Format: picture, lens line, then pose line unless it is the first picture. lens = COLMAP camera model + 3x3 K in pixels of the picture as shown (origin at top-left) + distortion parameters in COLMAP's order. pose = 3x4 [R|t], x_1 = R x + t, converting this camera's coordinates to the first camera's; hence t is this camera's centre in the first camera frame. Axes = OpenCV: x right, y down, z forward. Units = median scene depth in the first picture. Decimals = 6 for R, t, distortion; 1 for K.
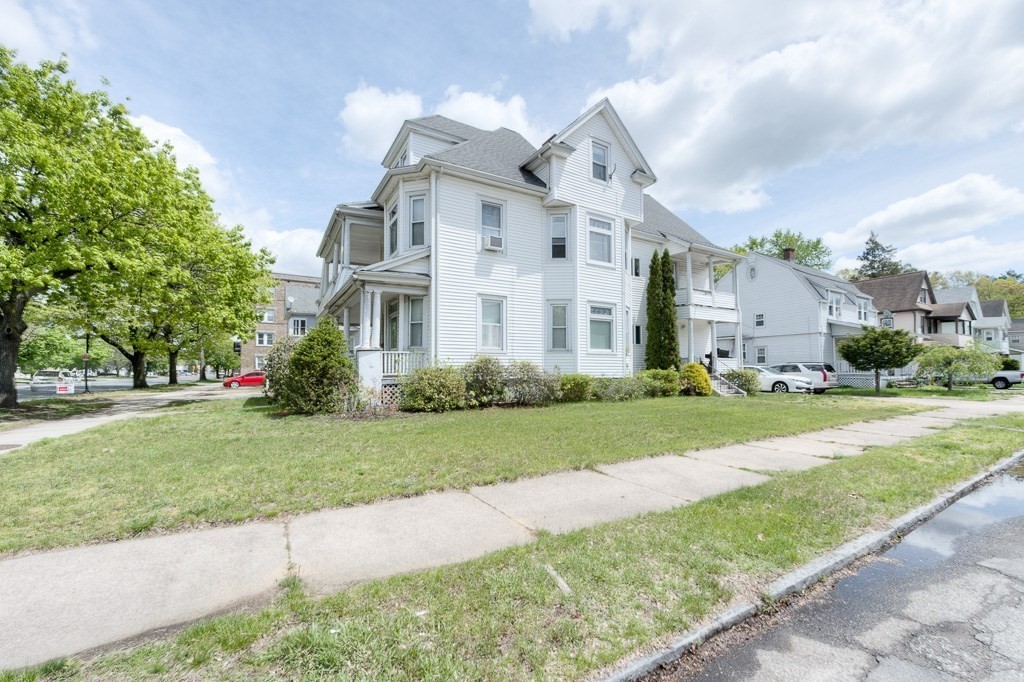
lens RADIAL K [[418.5, 0, 531.9], [0, 418.5, 355.1], [0, 0, 1]] dist [-0.015169, -0.000105]
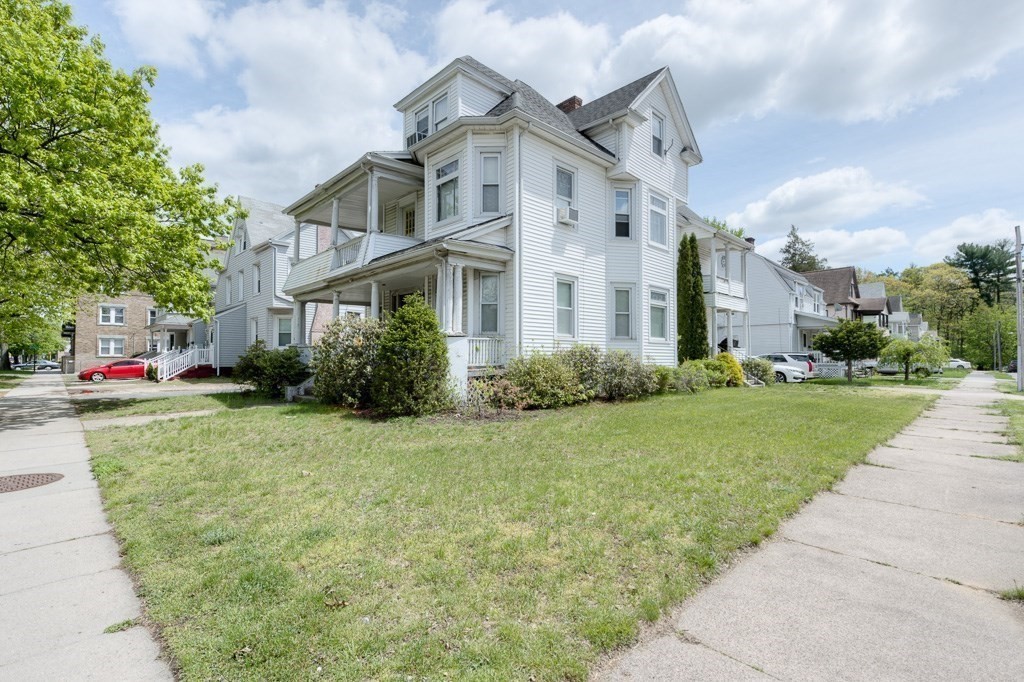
lens RADIAL K [[470.4, 0, 534.8], [0, 470.4, 345.8], [0, 0, 1]] dist [-0.002664, -0.000302]
pose [[0.972951, 0.010538, 0.230770, -0.349448], [-0.012694, 0.999889, 0.007861, -0.000859], [-0.230662, -0.010578, 0.972977, 0.044098]]
